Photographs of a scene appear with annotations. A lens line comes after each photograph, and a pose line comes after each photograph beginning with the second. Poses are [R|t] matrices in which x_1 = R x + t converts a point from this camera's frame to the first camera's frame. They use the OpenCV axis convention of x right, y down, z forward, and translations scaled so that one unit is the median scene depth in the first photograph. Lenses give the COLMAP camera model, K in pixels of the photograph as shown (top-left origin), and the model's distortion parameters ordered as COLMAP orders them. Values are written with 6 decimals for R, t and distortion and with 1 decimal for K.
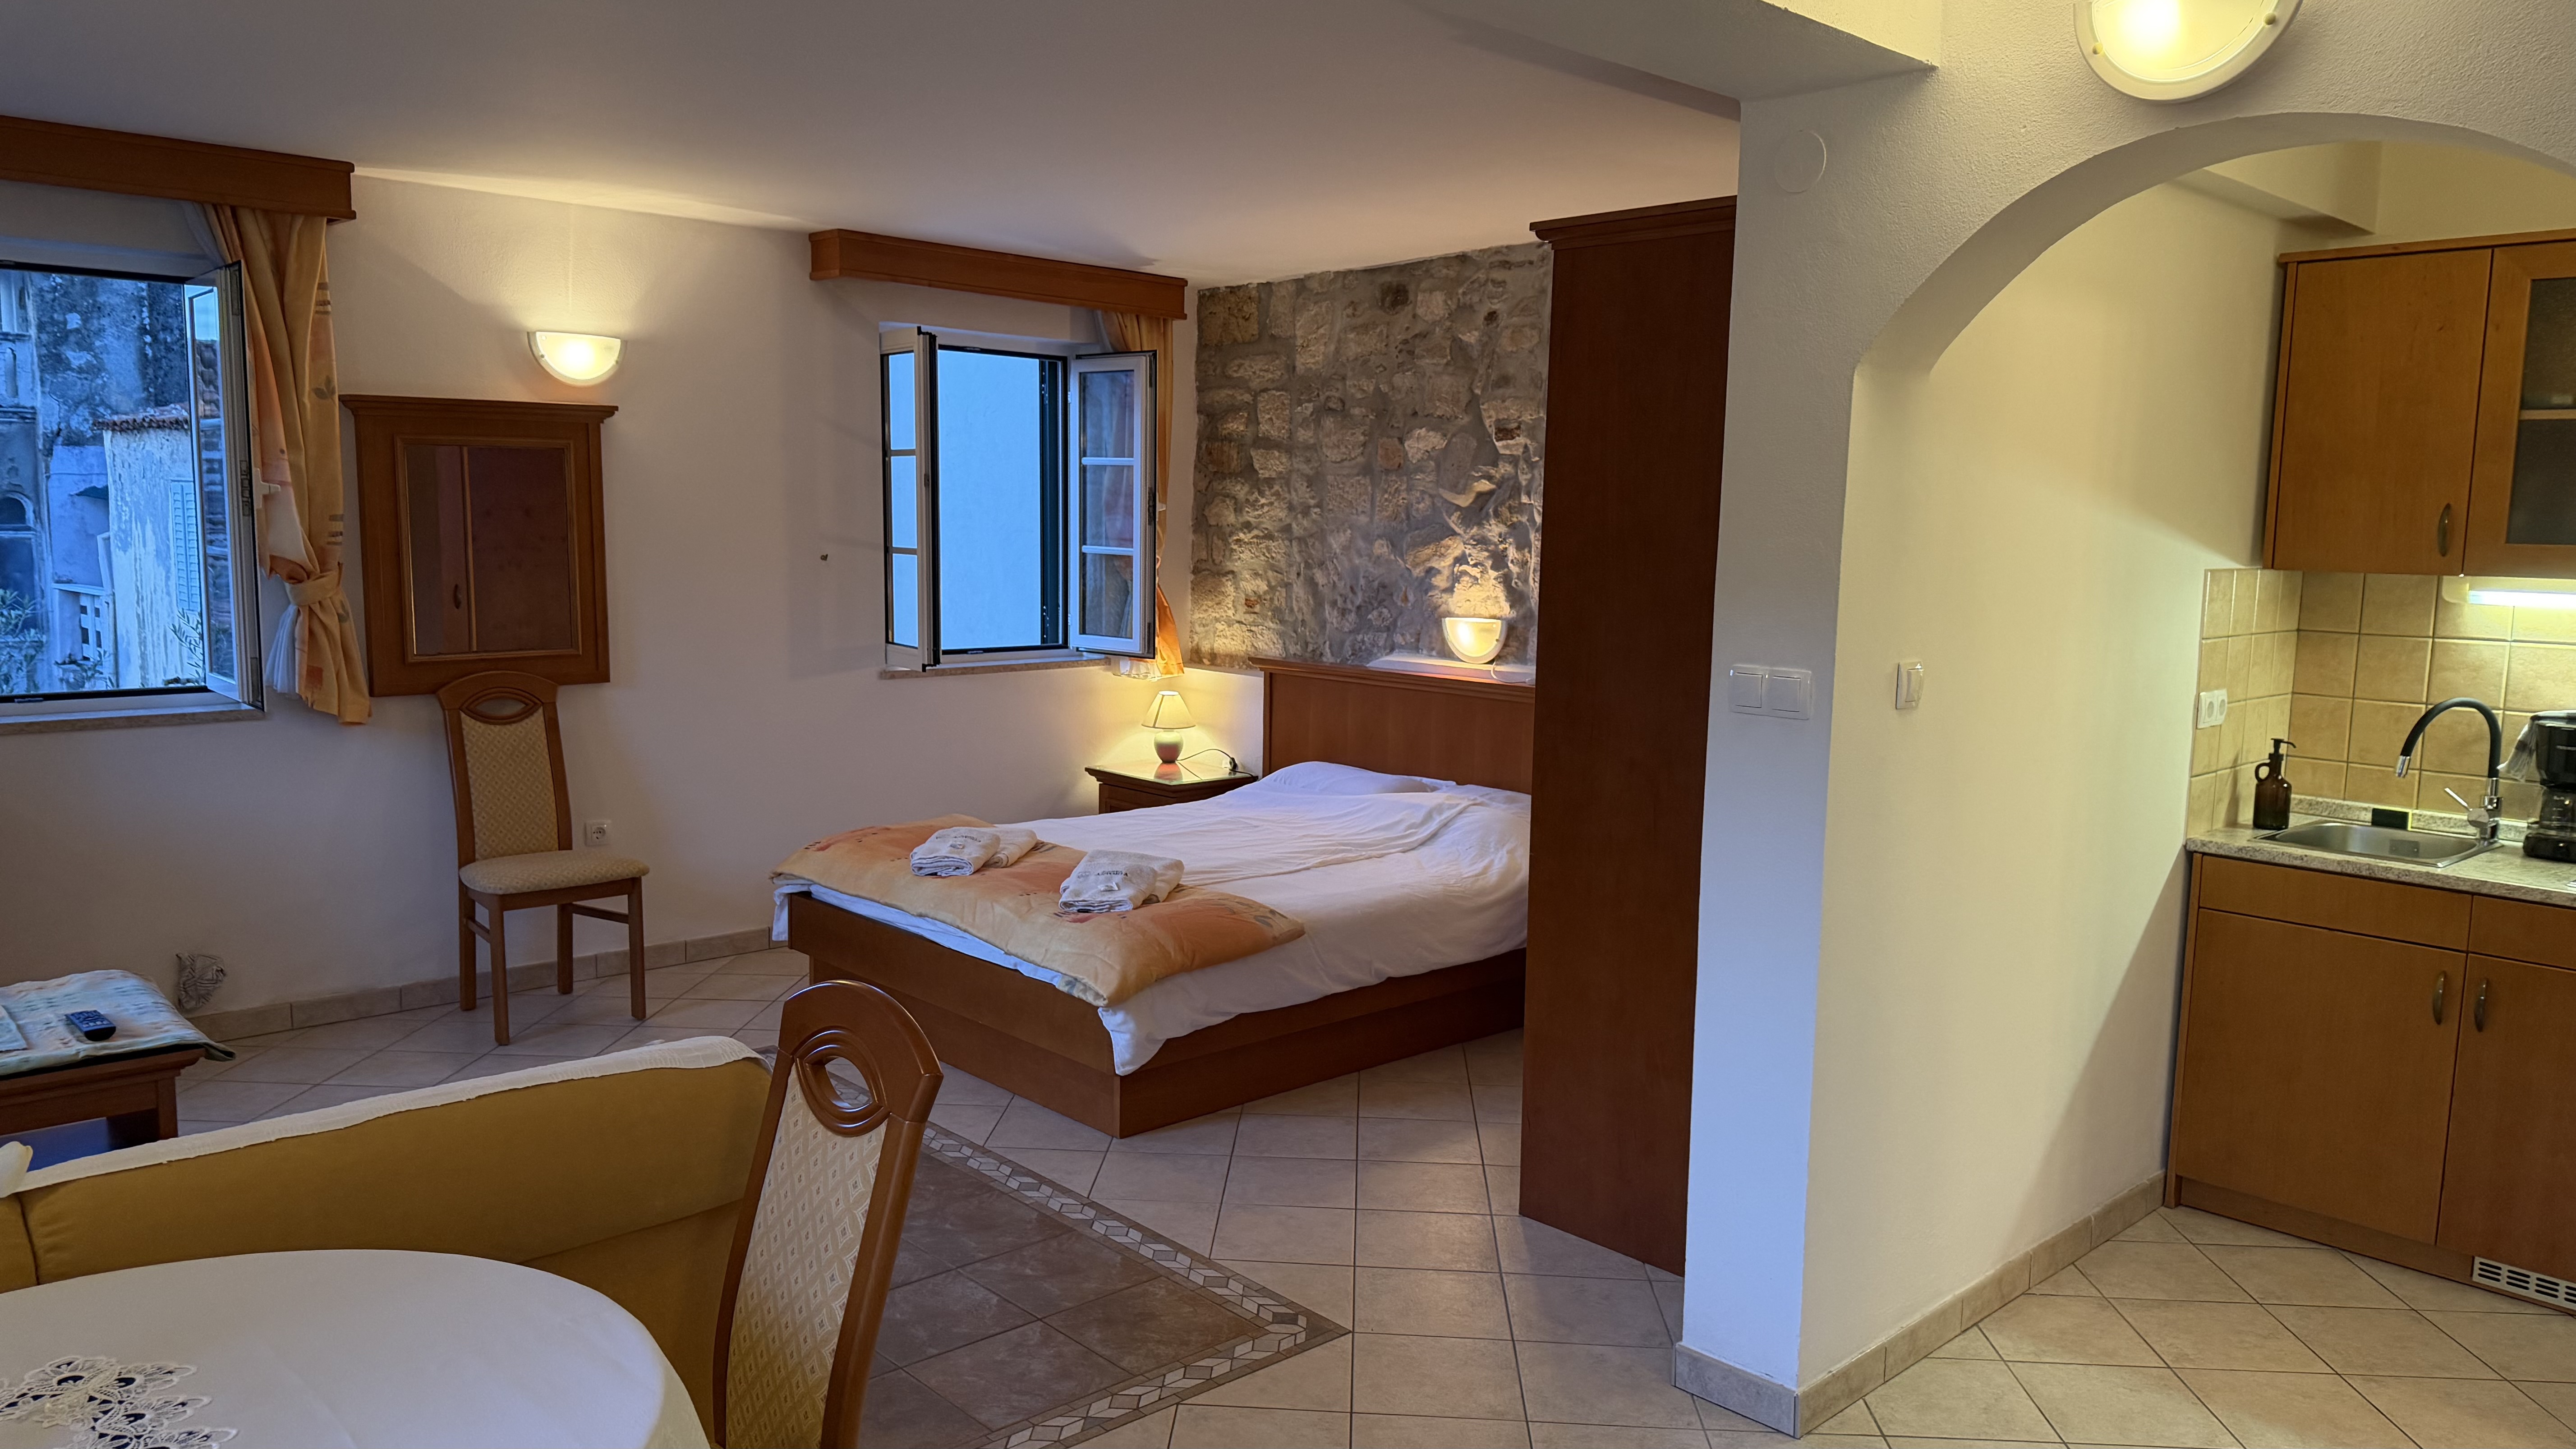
lens RADIAL K [[1803.7, 0, 1266.6], [0, 1803.7, 736.8], [0, 0, 1]] dist [0.082757, -0.109795]
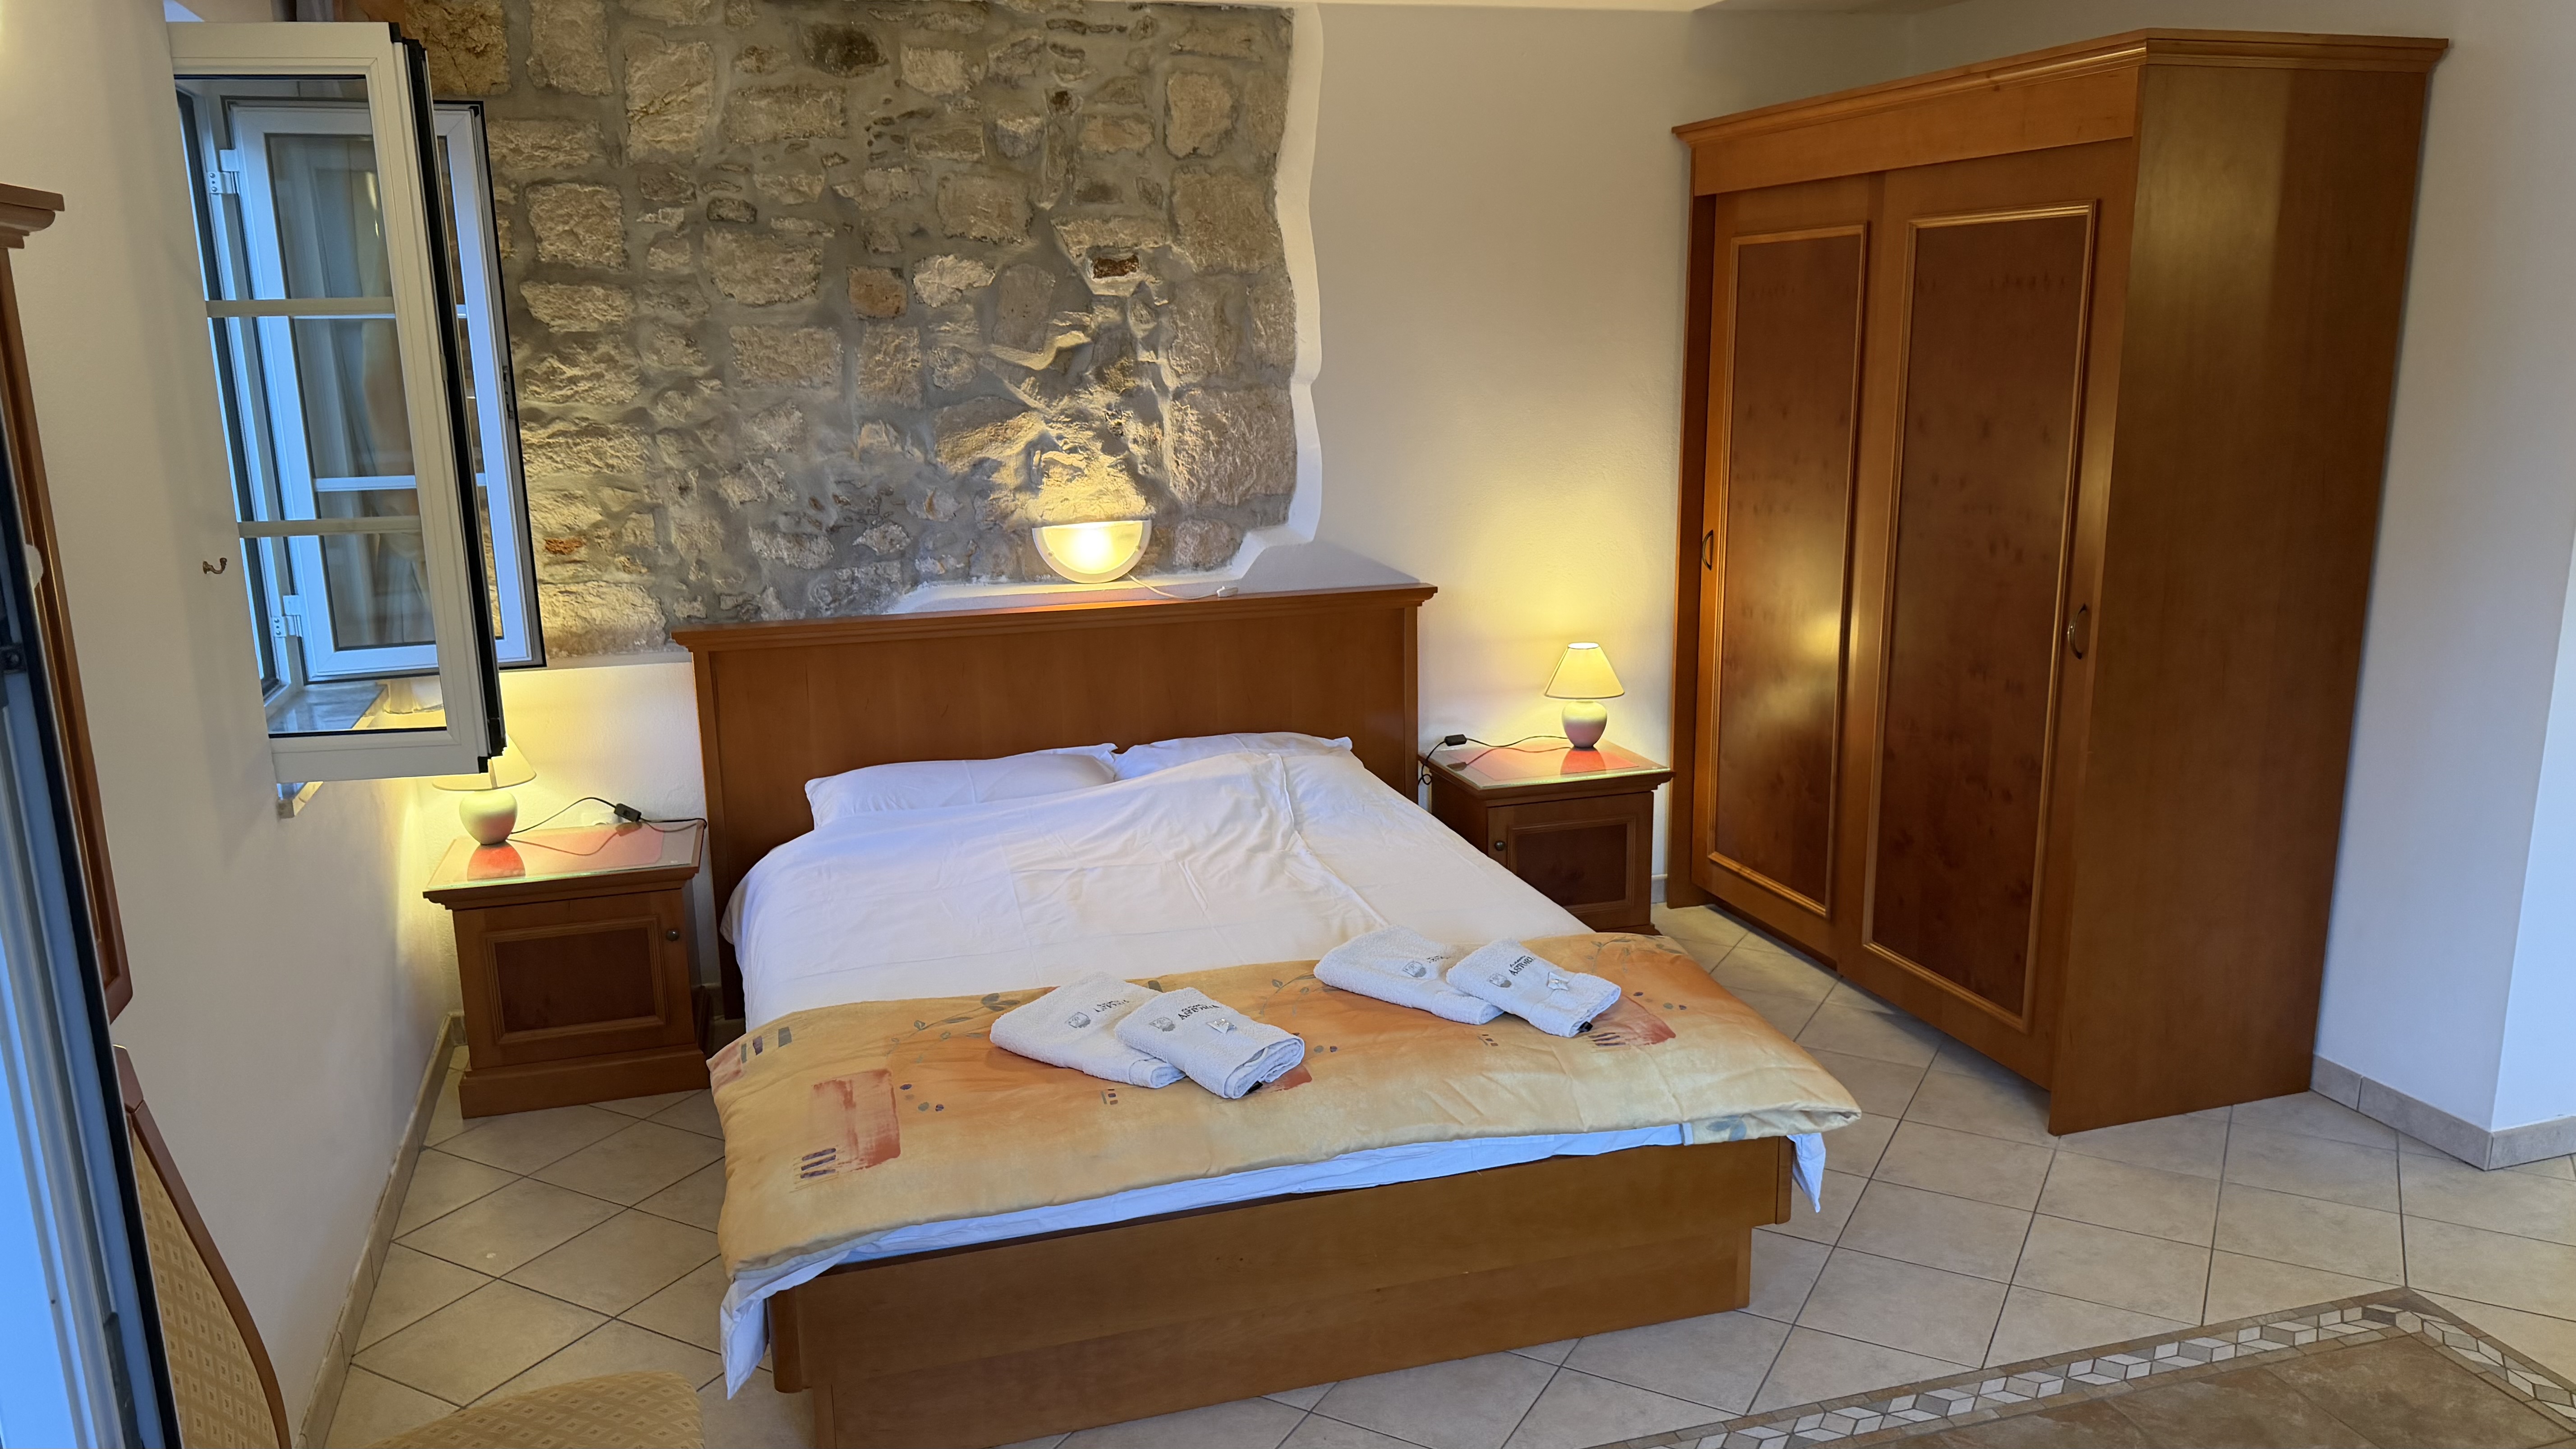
lens RADIAL K [[1803.7, 0, 1301.4], [0, 1803.7, 749.2], [0, 0, 1]] dist [0.082757, -0.109795]
pose [[0.431736, -0.231166, 0.871875, -0.598912], [0.139093, 0.972103, 0.188863, -0.119513], [-0.891211, 0.039733, 0.451845, 0.686619]]
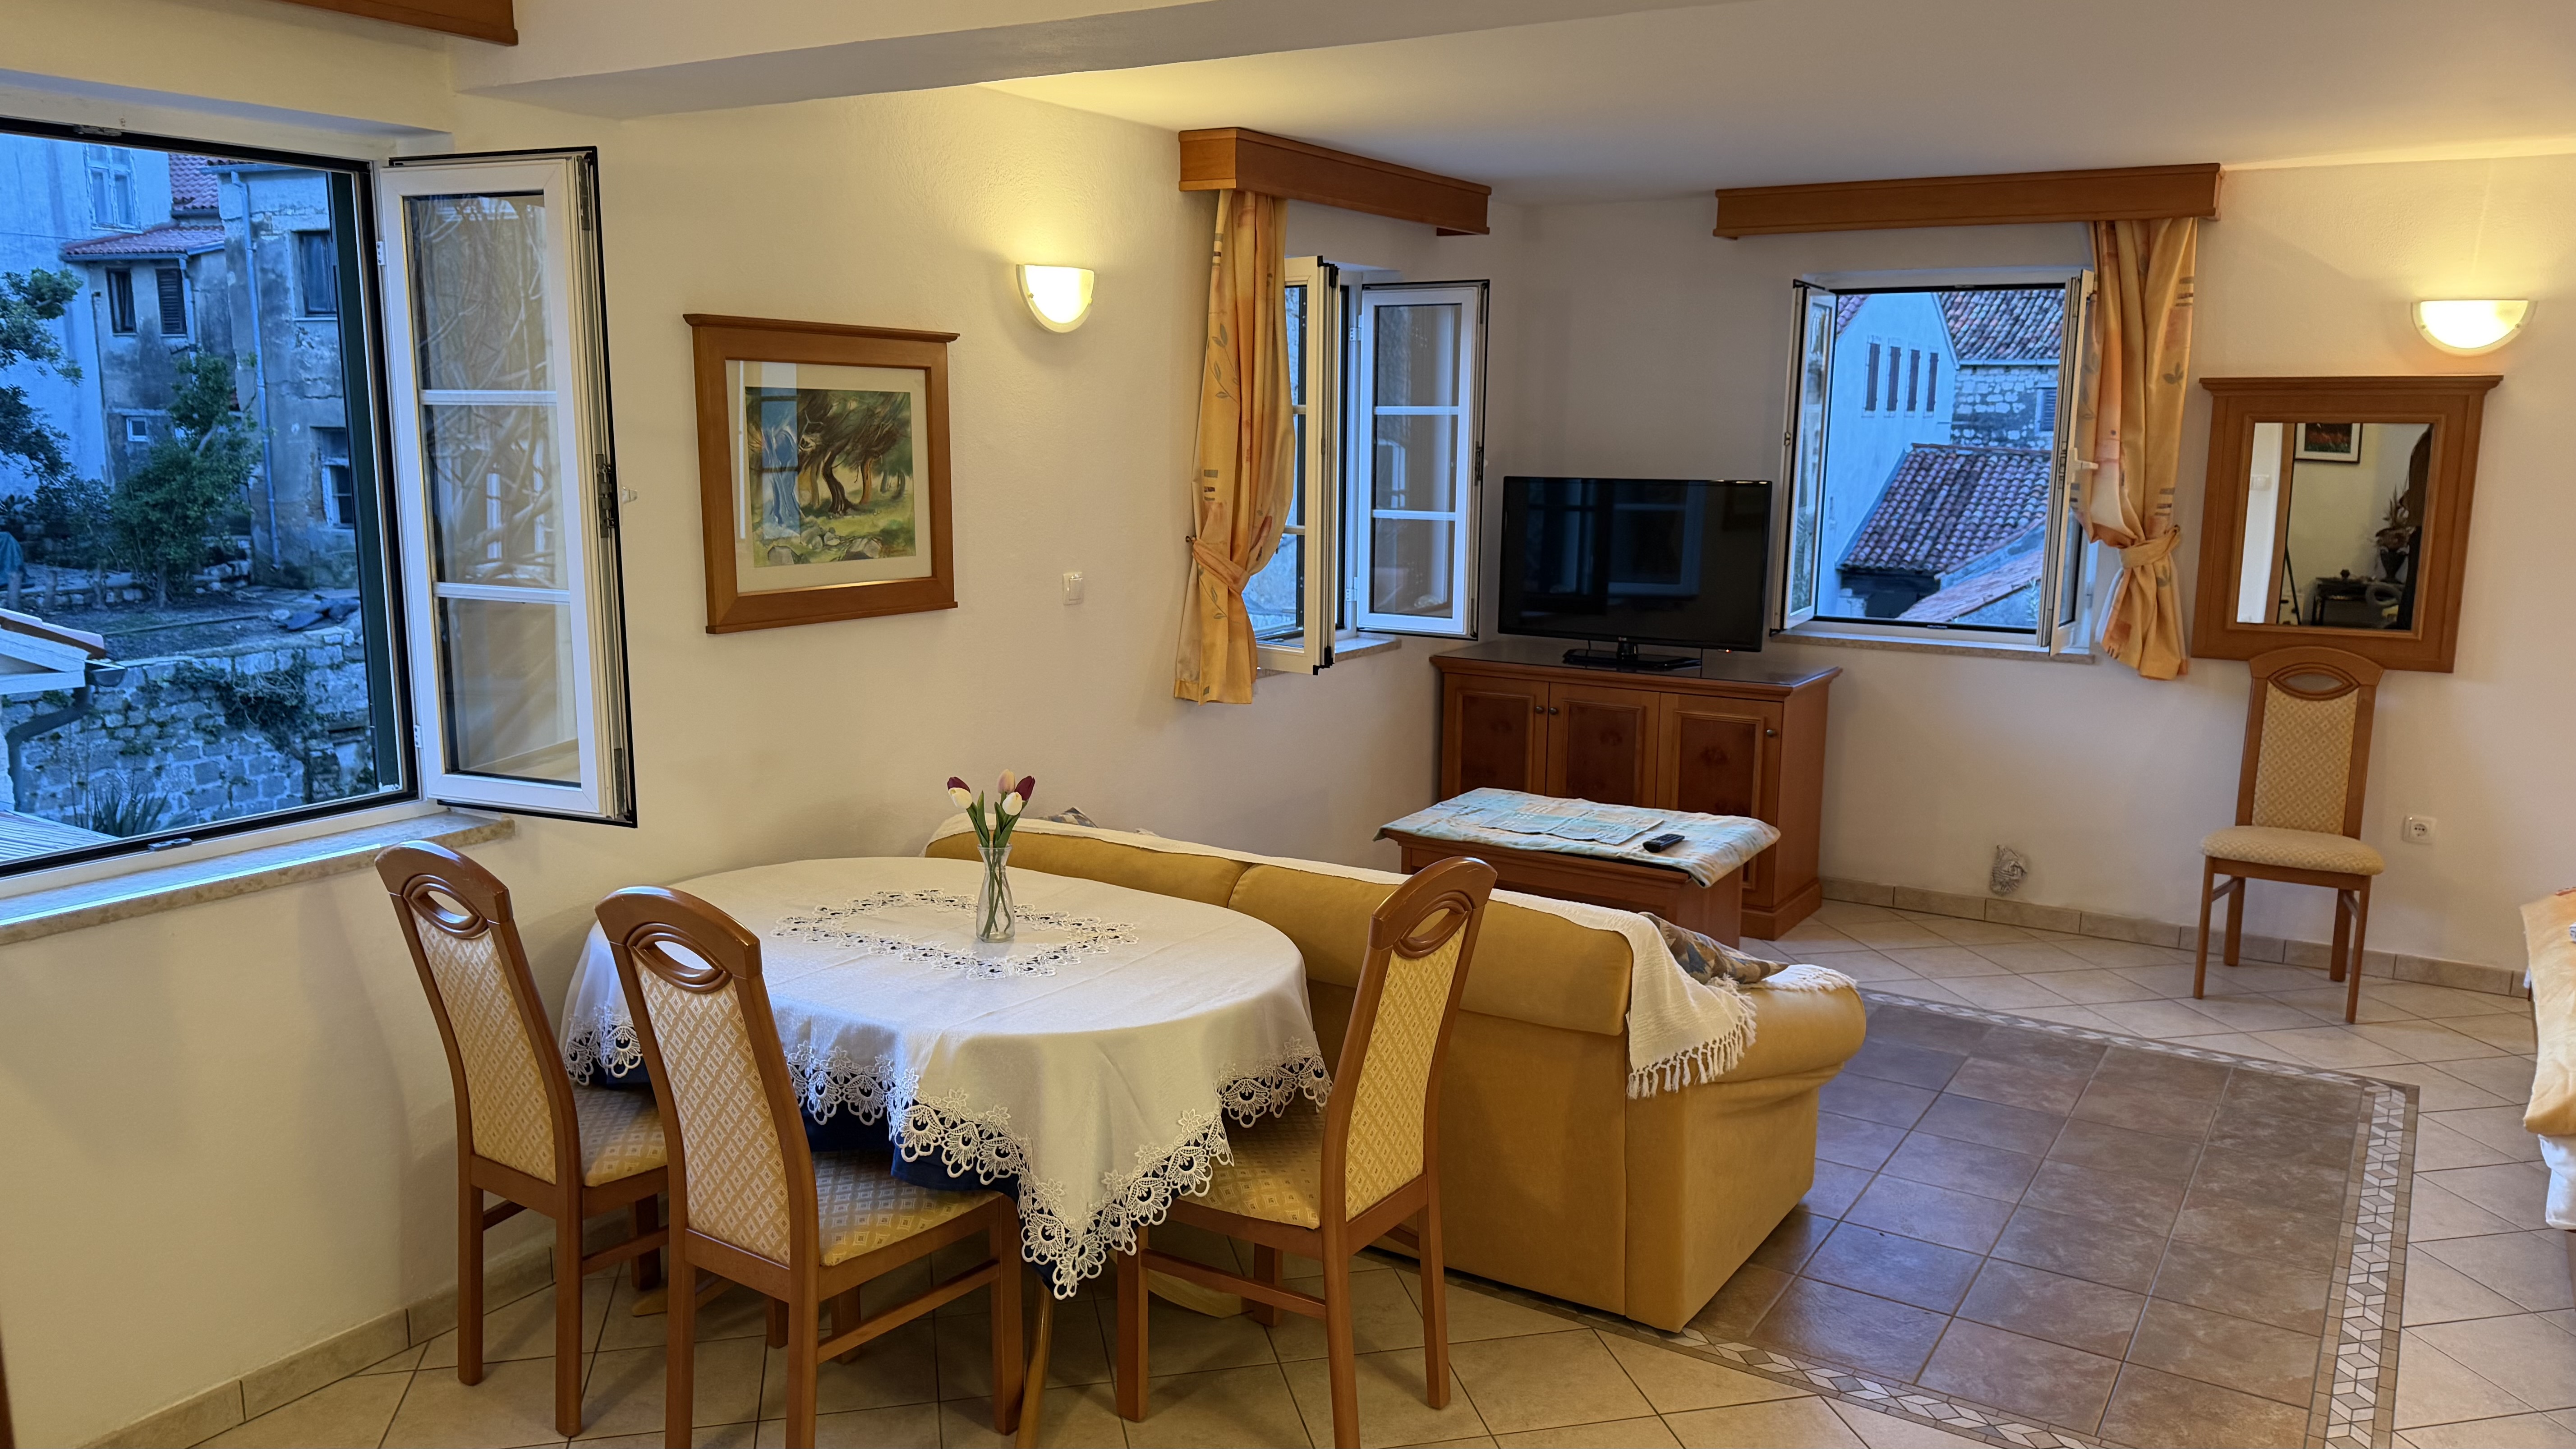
lens RADIAL K [[1803.7, 0, 1296.5], [0, 1803.7, 743.3], [0, 0, 1]] dist [0.082757, -0.109795]
pose [[0.273104, 0.157909, -0.948936, 0.399644], [-0.124363, 0.983953, 0.127944, -0.043718], [0.953912, 0.083071, 0.288360, 0.183269]]
